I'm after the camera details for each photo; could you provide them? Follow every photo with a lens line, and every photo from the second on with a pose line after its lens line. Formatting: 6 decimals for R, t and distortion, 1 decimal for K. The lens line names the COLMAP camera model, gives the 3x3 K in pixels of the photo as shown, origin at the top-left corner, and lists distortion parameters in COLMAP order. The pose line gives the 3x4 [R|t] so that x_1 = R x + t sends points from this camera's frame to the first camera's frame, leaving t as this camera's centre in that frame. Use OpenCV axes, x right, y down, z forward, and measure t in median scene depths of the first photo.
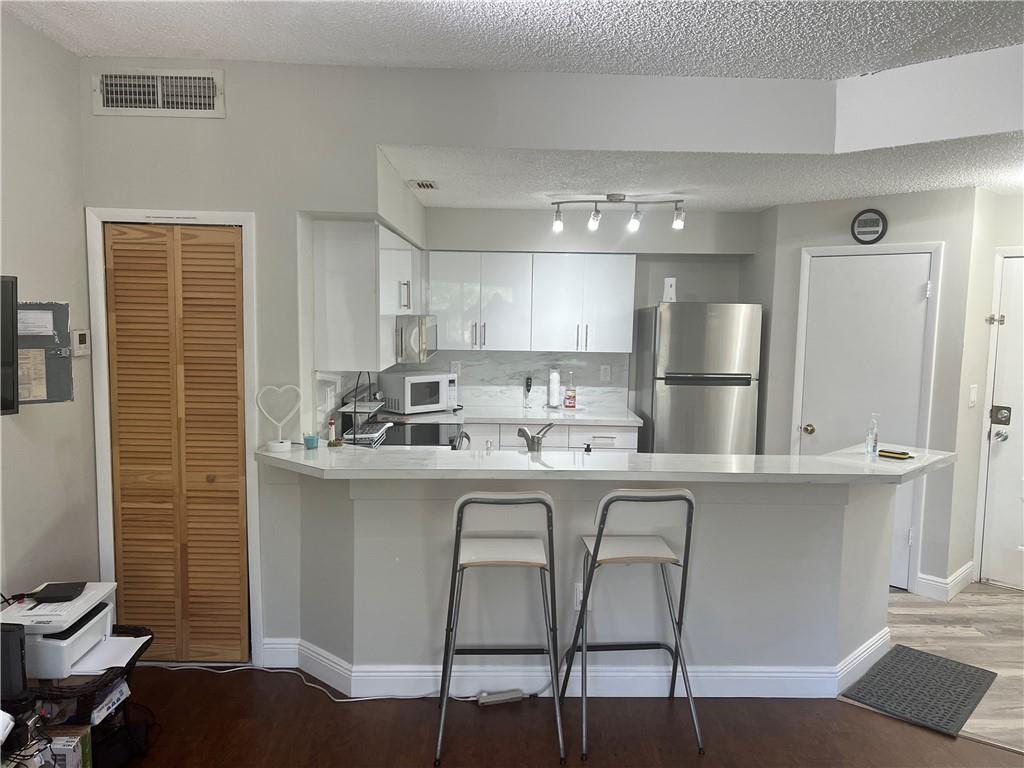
lens RADIAL K [[762.3, 0, 515.3], [0, 762.3, 375.7], [0, 0, 1]] dist [0.082357, -0.100425]
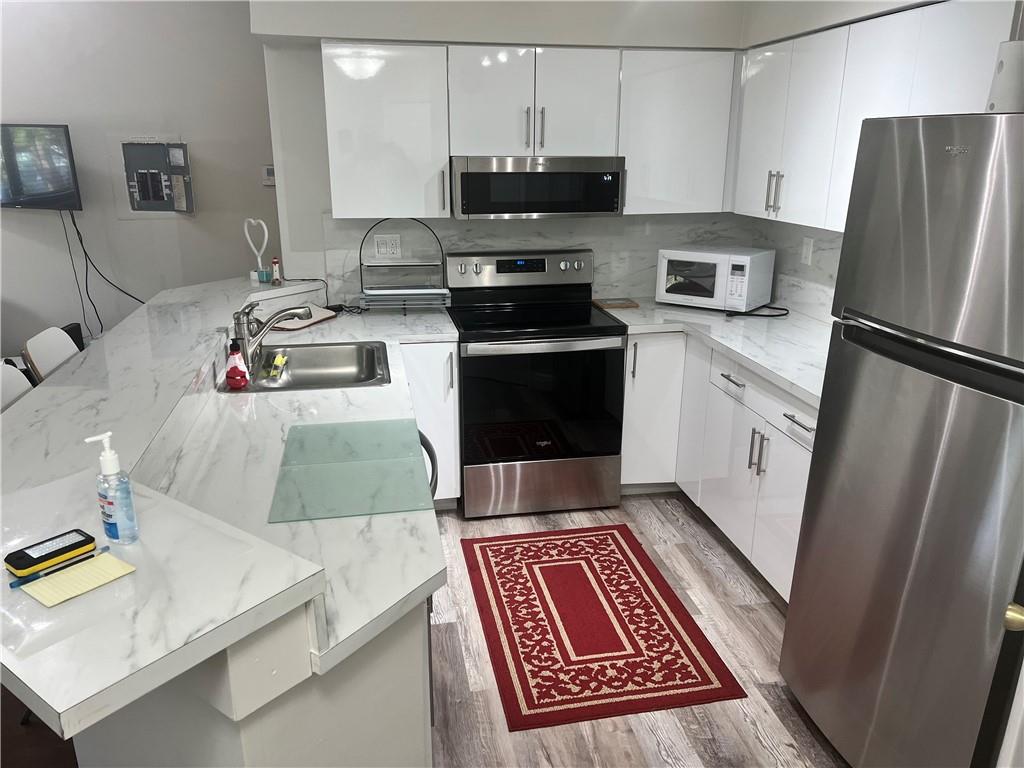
lens RADIAL K [[762.3, 0, 515.3], [0, 762.3, 375.7], [0, 0, 1]] dist [0.082357, -0.100425]
pose [[0.172314, 0.269463, -0.947469, 0.664659], [-0.089838, 0.962147, 0.257298, -0.069606], [0.980937, 0.040783, 0.190000, 0.921562]]
